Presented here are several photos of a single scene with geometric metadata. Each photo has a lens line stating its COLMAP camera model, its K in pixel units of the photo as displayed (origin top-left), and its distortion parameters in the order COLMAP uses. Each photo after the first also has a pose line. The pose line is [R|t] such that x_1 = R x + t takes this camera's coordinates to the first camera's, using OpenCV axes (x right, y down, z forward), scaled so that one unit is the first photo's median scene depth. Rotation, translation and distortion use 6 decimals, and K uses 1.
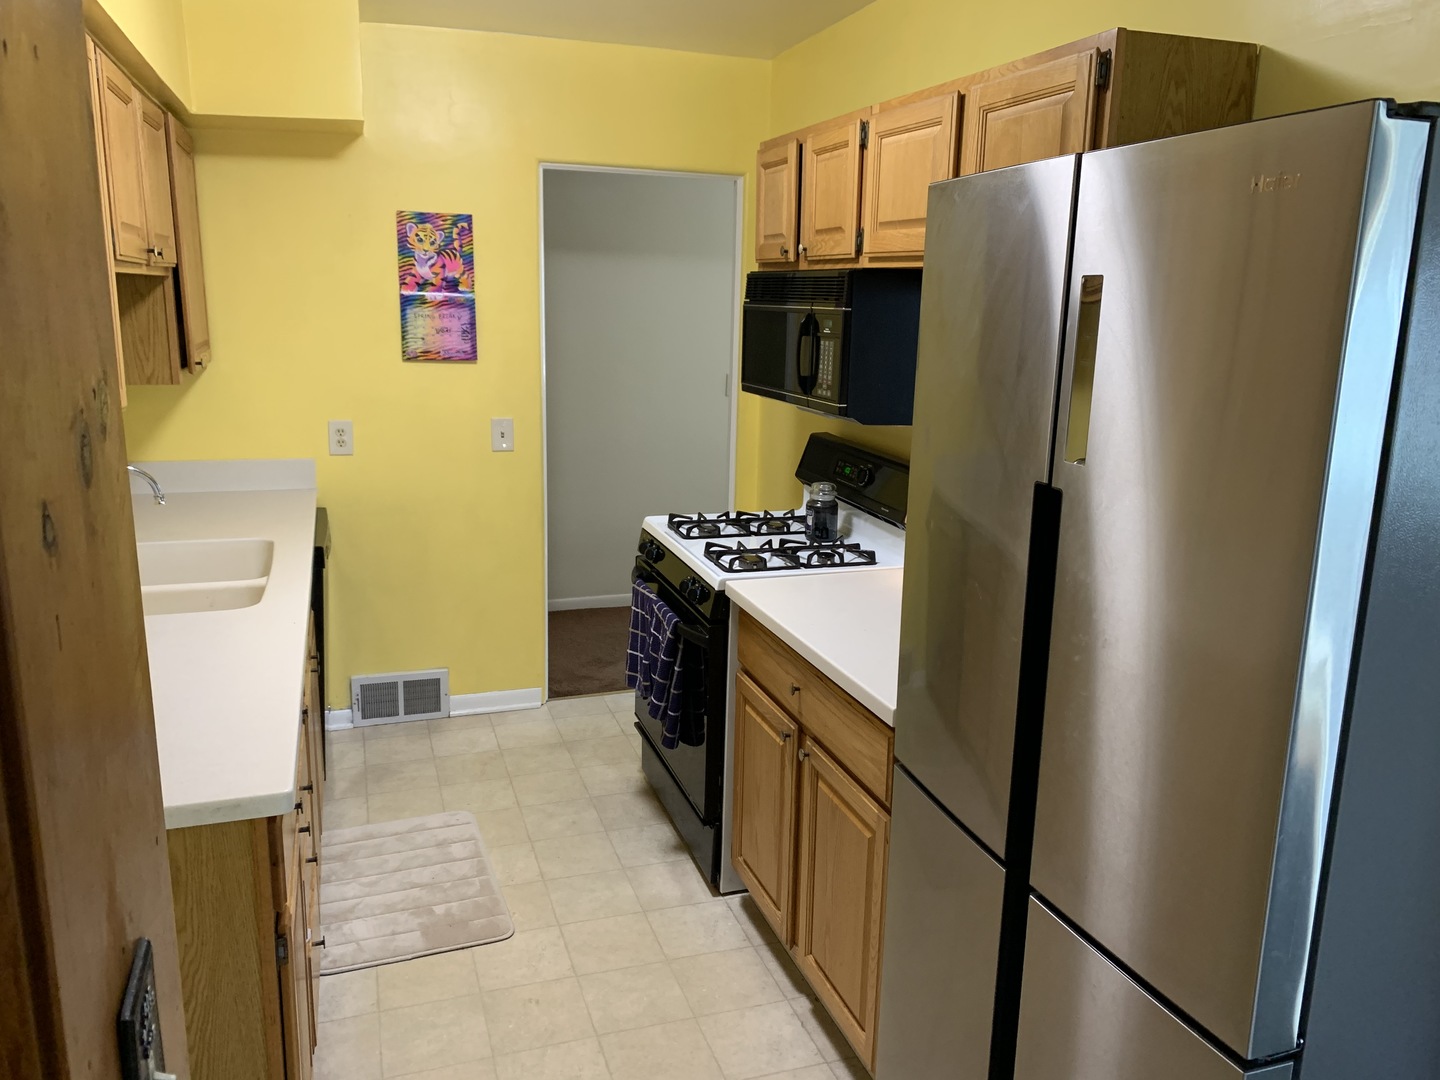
lens RADIAL K [[1069.9, 0, 725.8], [0, 1069.9, 513.2], [0, 0, 1]] dist [0.038776, -0.205276]
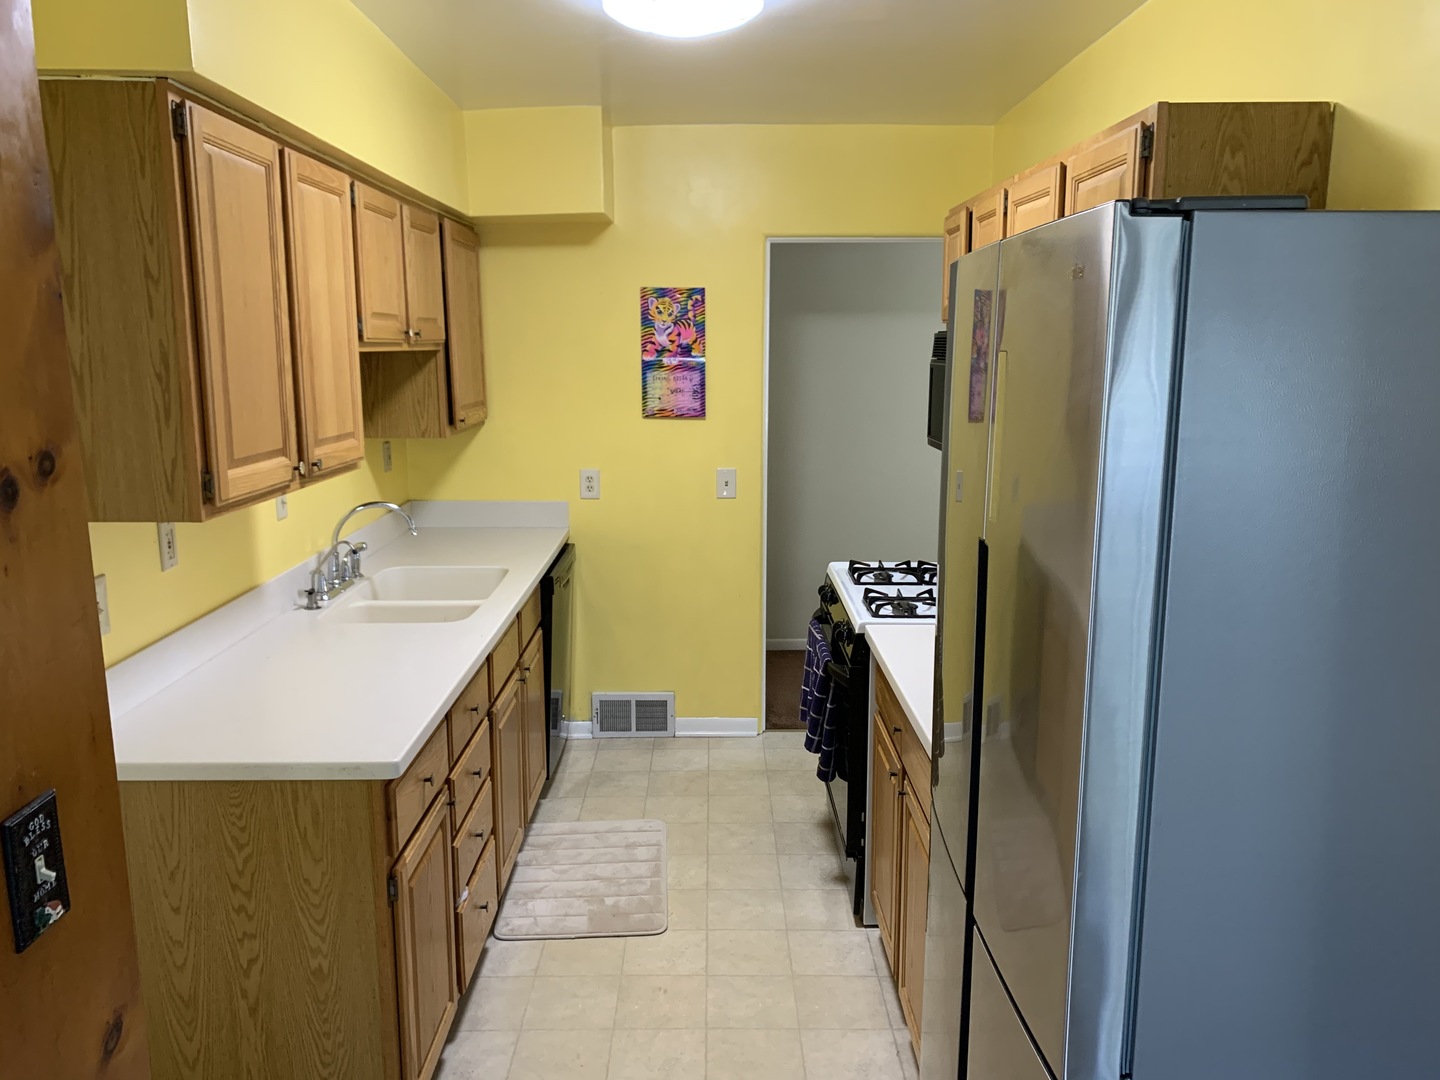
lens RADIAL K [[1075.8, 0, 723.1], [0, 1075.8, 506.7], [0, 0, 1]] dist [0.084727, -0.328026]
pose [[0.943186, 0.023527, -0.331431, 0.192214], [-0.039618, 0.998337, -0.041877, -0.003202], [0.329895, 0.052629, 0.942550, -0.057940]]
